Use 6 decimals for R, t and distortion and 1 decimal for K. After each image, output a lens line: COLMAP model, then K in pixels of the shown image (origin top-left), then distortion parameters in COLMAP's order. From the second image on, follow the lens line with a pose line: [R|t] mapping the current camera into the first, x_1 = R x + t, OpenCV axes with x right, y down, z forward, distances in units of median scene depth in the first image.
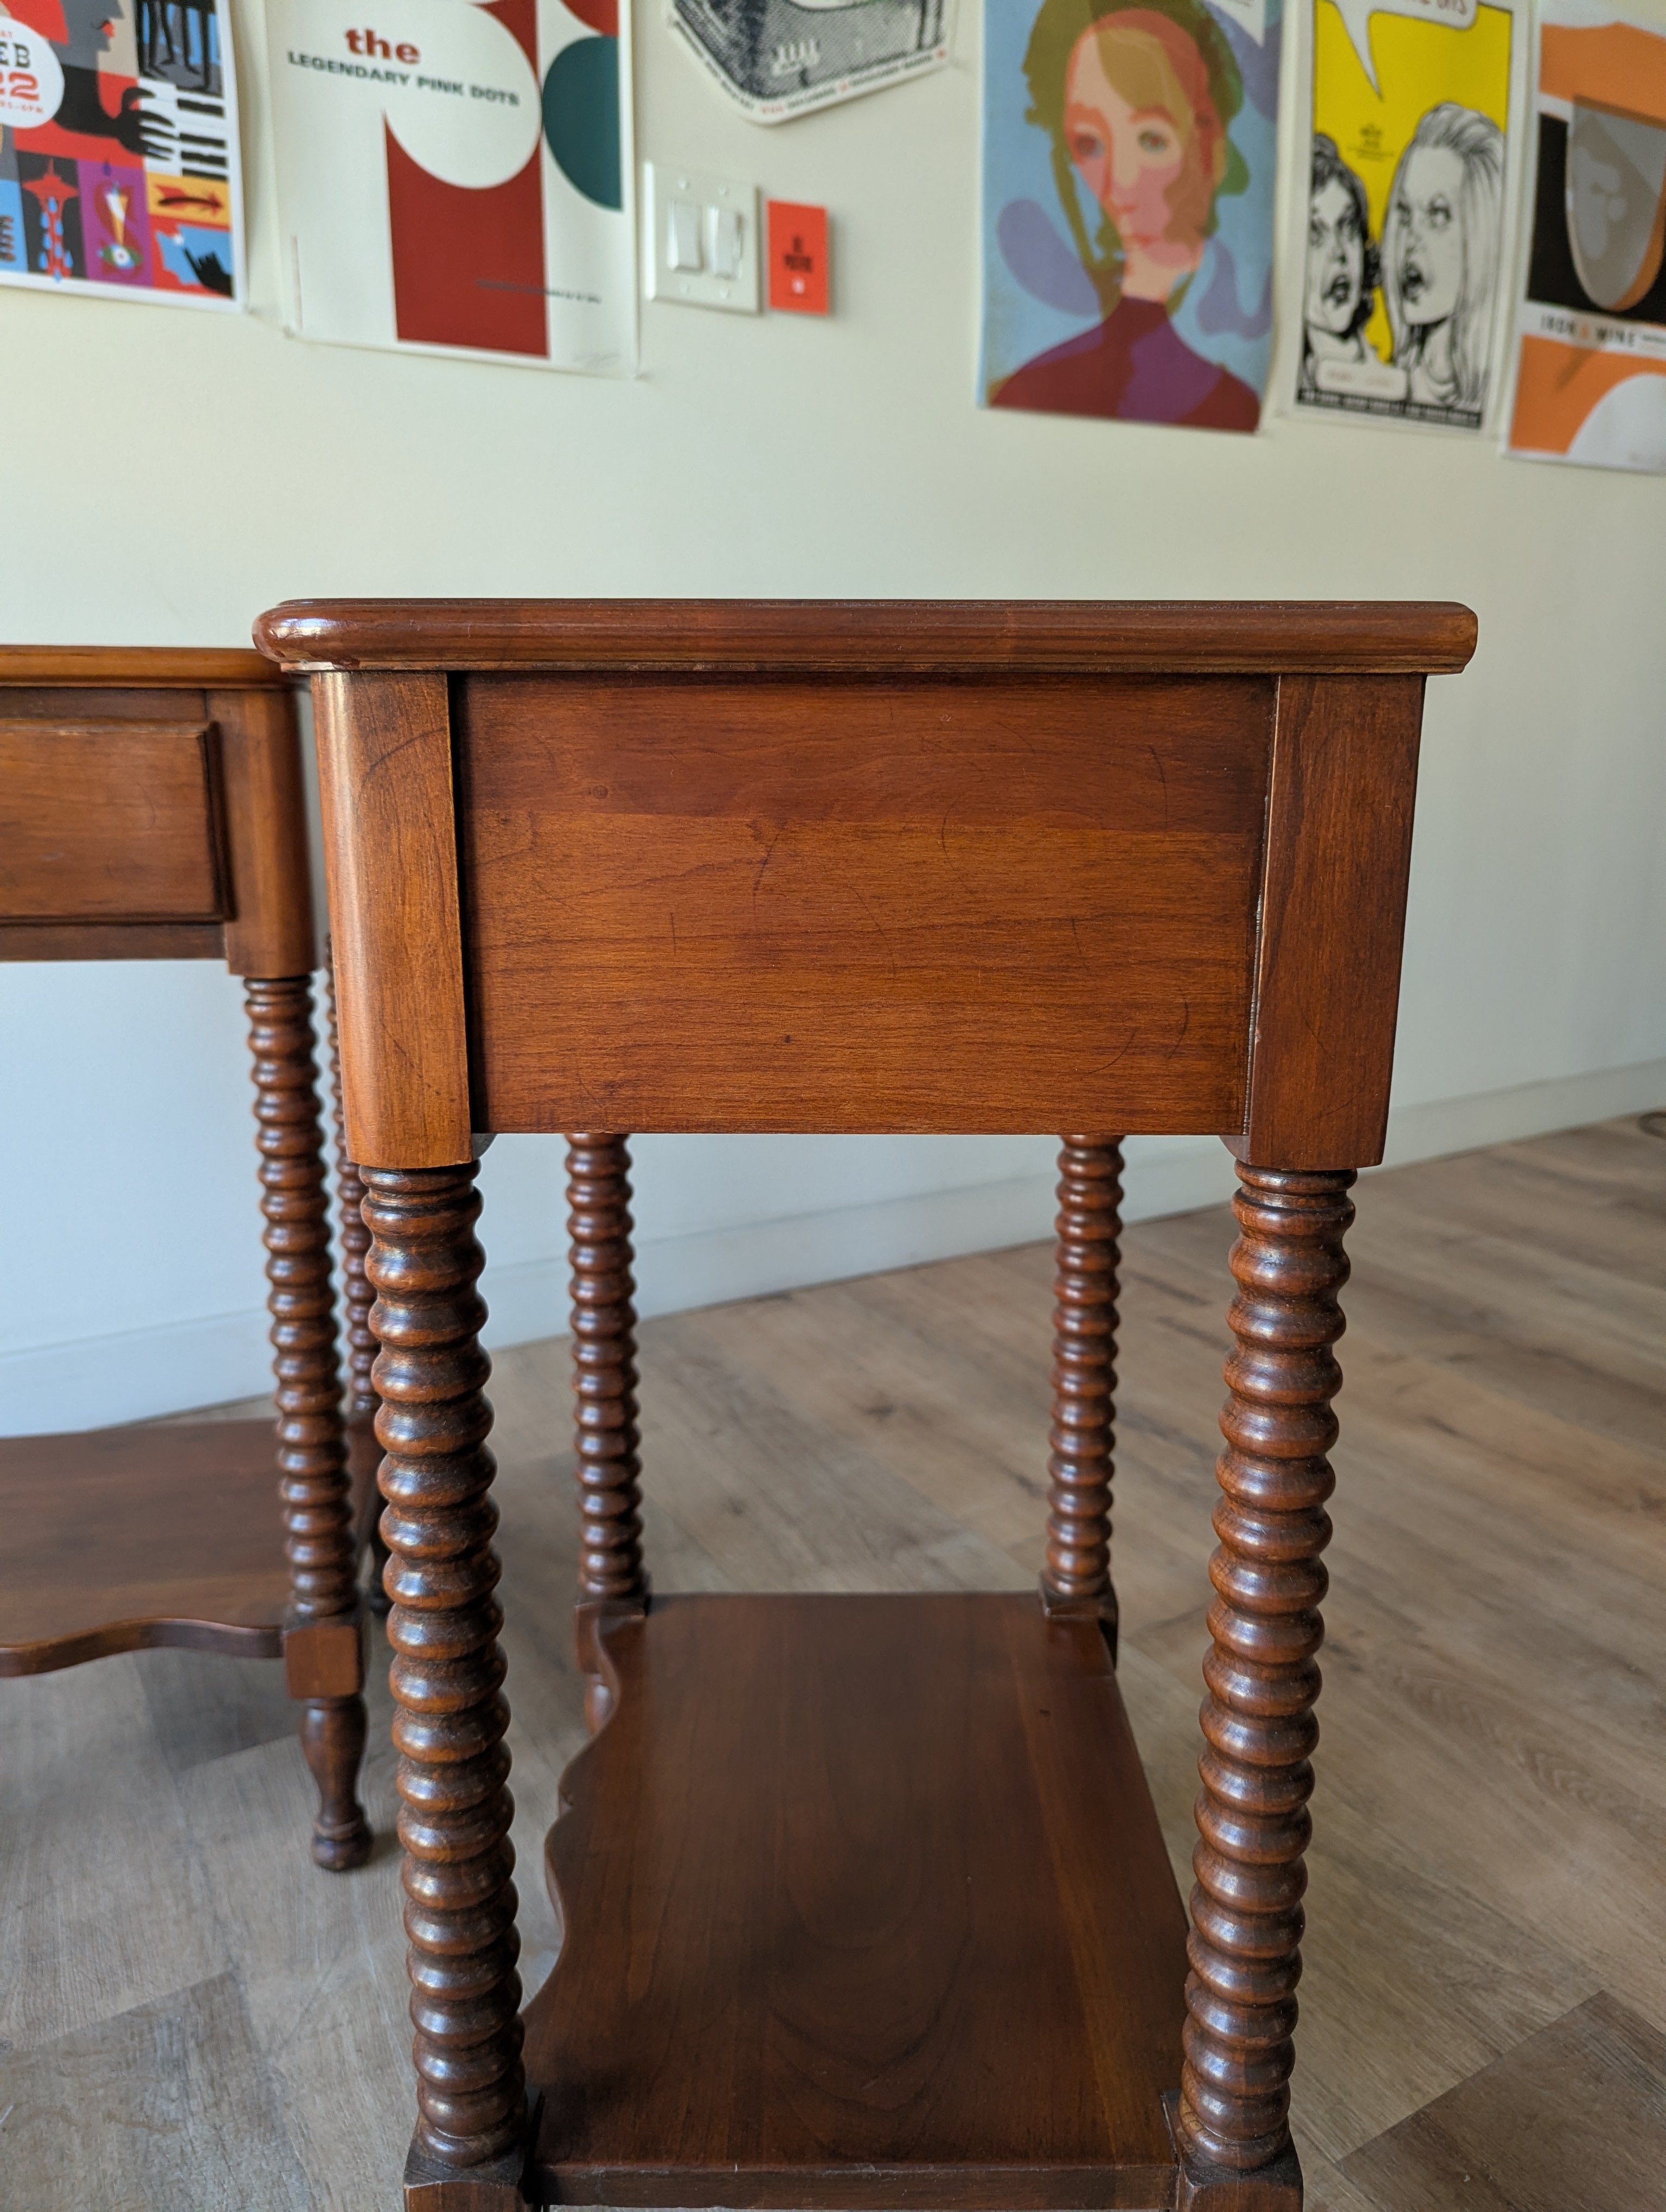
lens RADIAL K [[1579.9, 0, 839.9], [0, 1579.9, 1098.5], [0, 0, 1]] dist [0.011938, -0.006507]
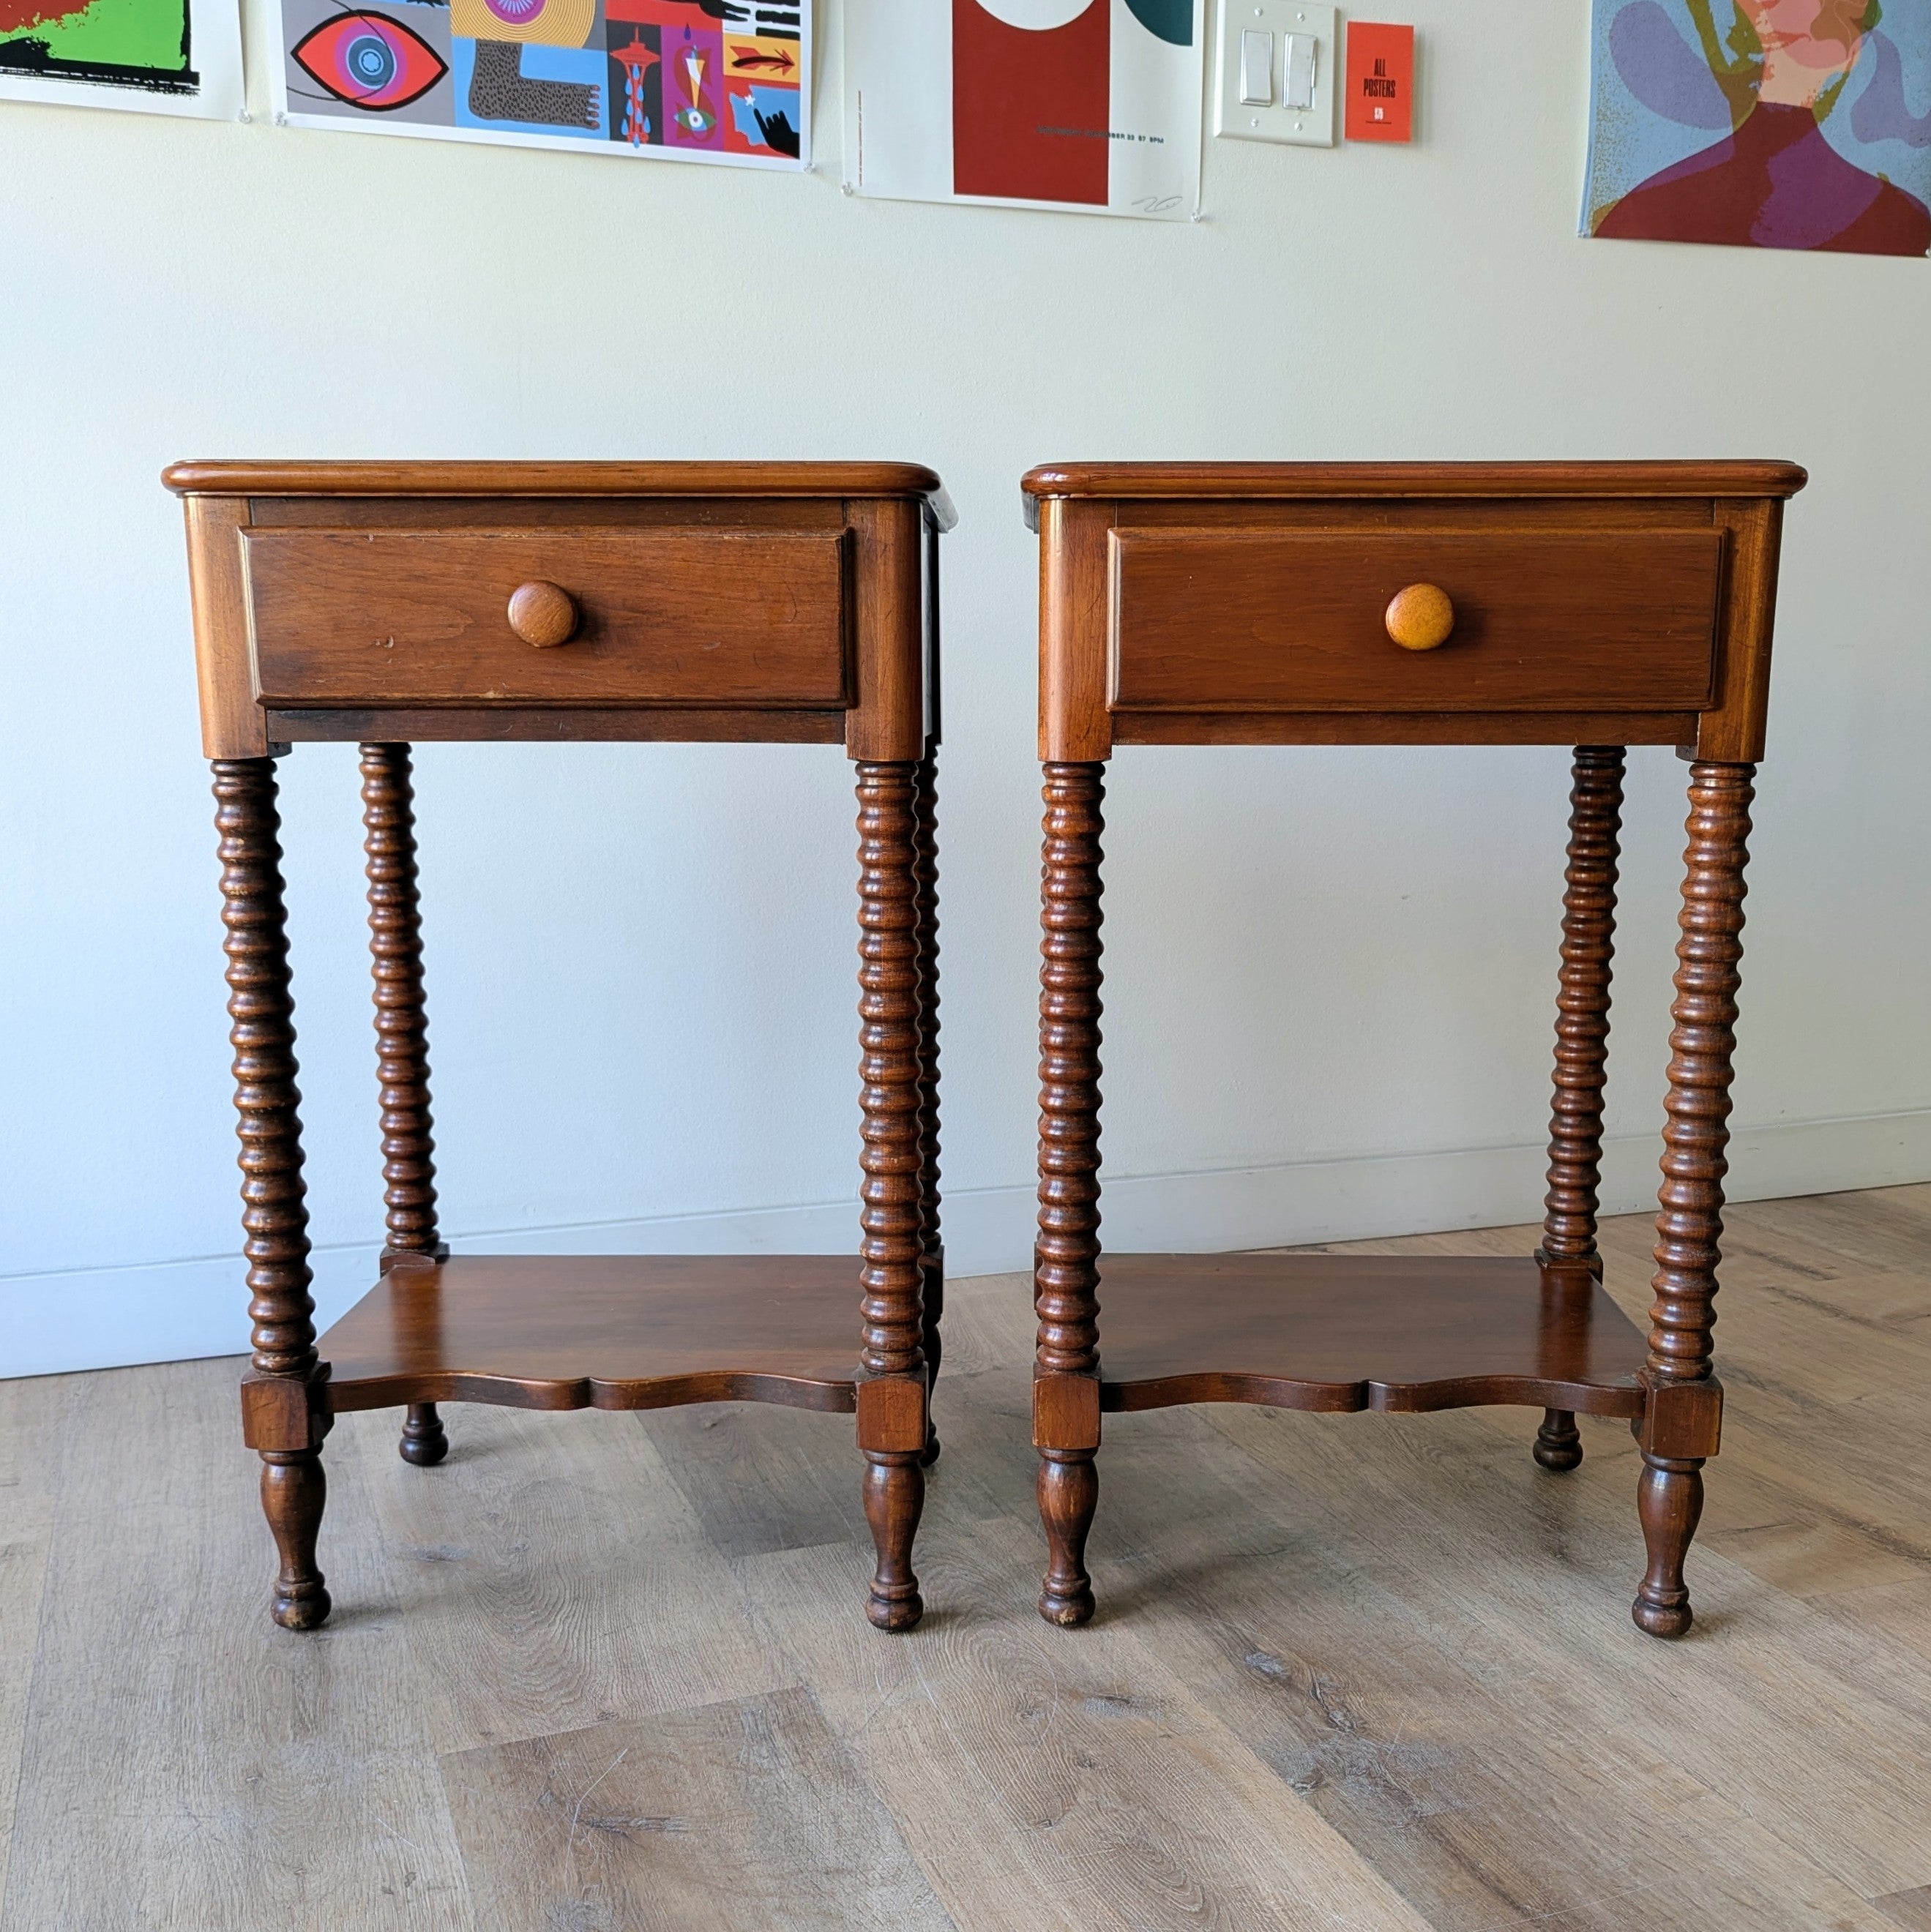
lens RADIAL K [[1982.1, 0, 1041.1], [0, 1982.1, 1055.6], [0, 0, 1]] dist [0.030850, 0.000000]
pose [[0.984582, 0.031814, -0.172006, -0.002615], [-0.037676, 0.998812, -0.030918, 0.083111], [0.170818, 0.036922, 0.984611, -0.168580]]
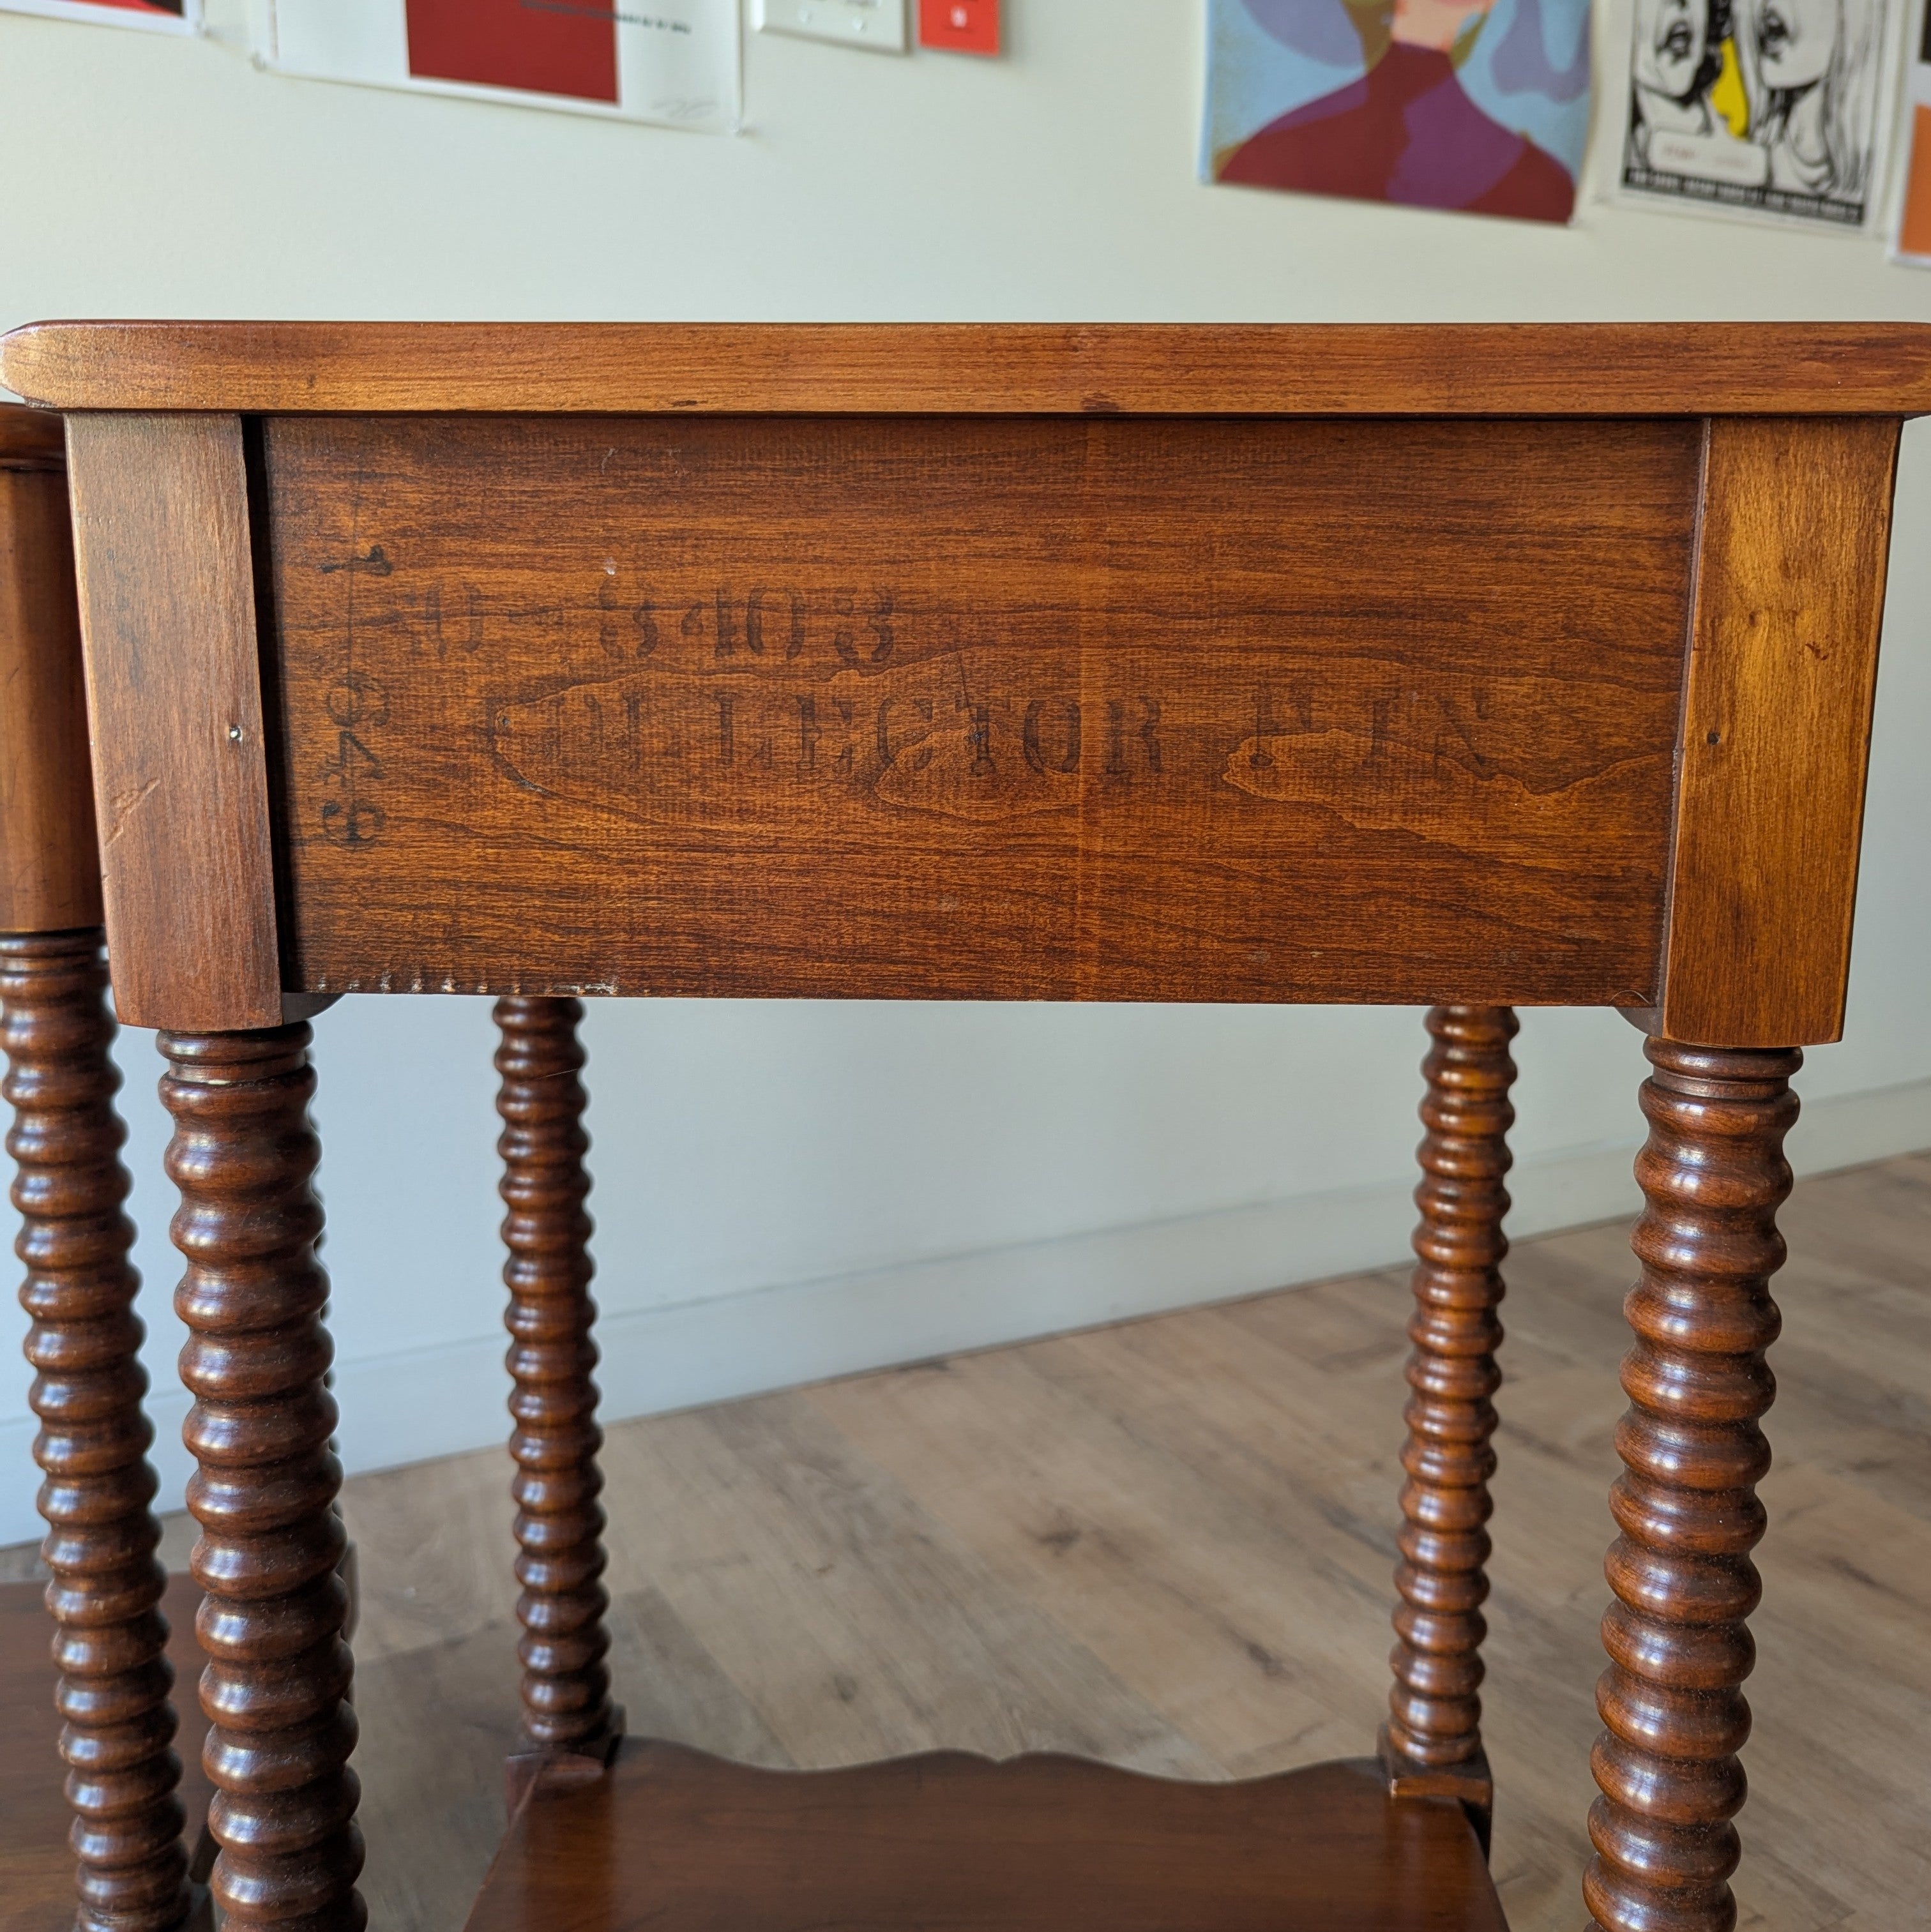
lens RADIAL K [[1982.0, 0, 994.3], [0, 1982.0, 950.4], [0, 0, 1]] dist [0.030850, 0.000000]
pose [[0.999710, 0.006744, -0.023117, 0.018708], [-0.008291, 0.997685, -0.067494, -0.008879], [0.022608, 0.067666, 0.997452, 0.101643]]
